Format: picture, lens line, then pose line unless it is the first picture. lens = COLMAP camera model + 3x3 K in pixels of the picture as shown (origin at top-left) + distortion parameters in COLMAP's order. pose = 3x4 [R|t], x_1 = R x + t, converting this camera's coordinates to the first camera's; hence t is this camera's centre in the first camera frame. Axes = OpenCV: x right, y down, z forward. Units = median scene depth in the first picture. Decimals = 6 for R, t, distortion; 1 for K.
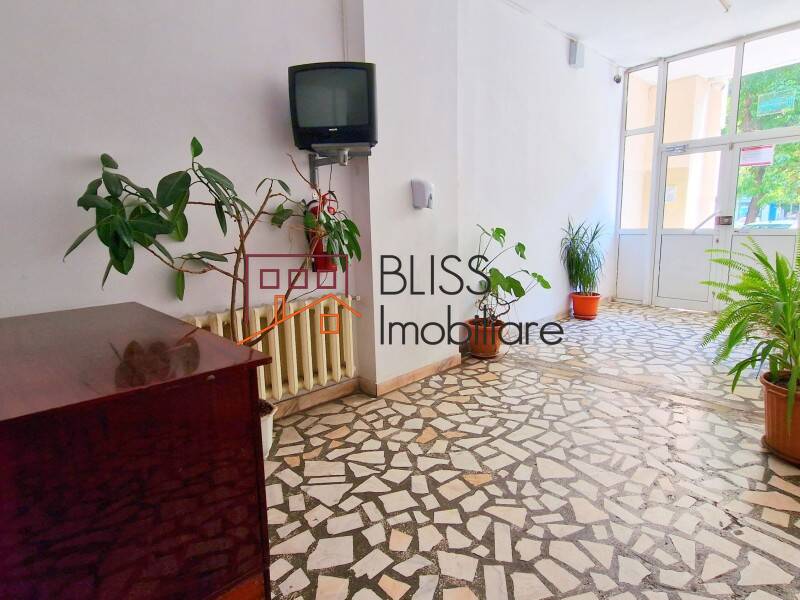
lens RADIAL K [[432.0, 0, 399.8], [0, 432.0, 298.1], [0, 0, 1]] dist [-0.002546, -0.003032]
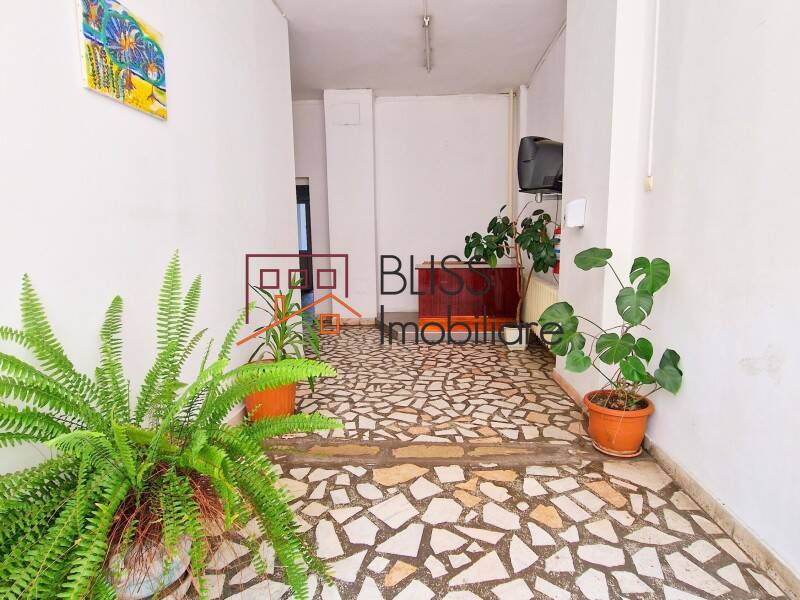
lens RADIAL K [[432.0, 0, 401.0], [0, 432.0, 298.3], [0, 0, 1]] dist [-0.002546, -0.003032]
pose [[-0.732220, 0.132799, -0.667996, 1.274882], [-0.085739, 0.955030, 0.283844, -0.364455], [0.675650, 0.265110, -0.687906, 1.796199]]
